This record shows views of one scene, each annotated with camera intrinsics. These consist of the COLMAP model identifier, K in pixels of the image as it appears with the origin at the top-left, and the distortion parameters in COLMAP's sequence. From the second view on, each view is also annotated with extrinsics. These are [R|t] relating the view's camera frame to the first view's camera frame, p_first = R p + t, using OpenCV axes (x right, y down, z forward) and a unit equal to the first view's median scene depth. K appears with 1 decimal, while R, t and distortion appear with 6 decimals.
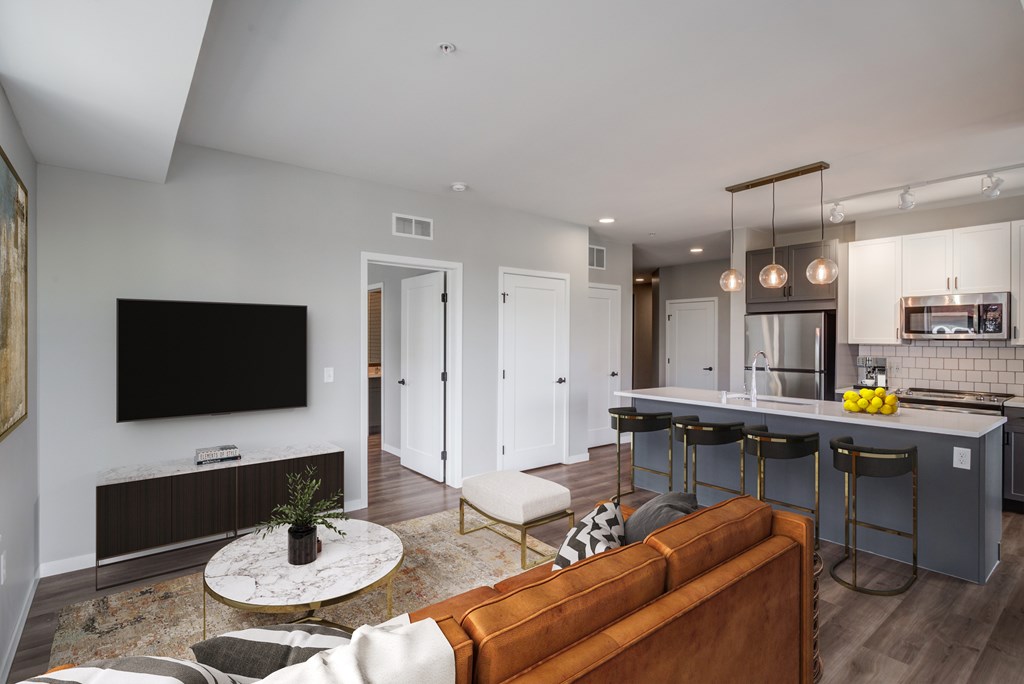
lens RADIAL K [[498.9, 0, 512.0], [0, 498.9, 342.0], [0, 0, 1]] dist [-0.001317, -0.000618]
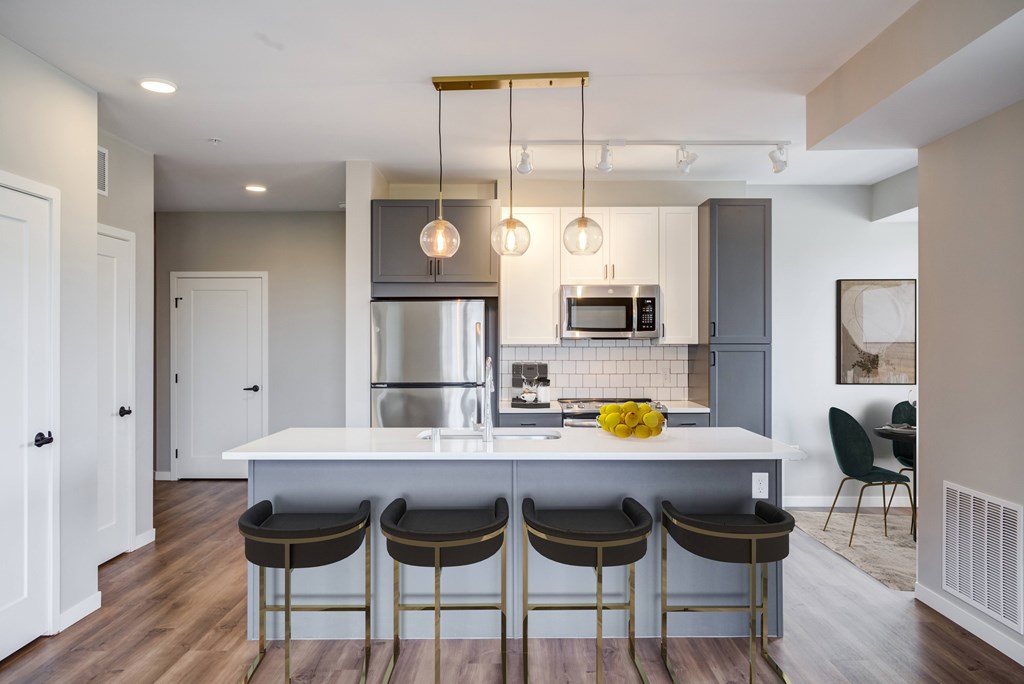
lens RADIAL K [[697.0, 0, 512.0], [0, 697.0, 342.0], [0, 0, 1]] dist [0.002357, -0.001237]
pose [[0.617786, -0.007254, 0.786313, -0.131116], [0.009614, 0.999952, 0.001671, -0.002079], [-0.786288, 0.006527, 0.617826, 0.361374]]
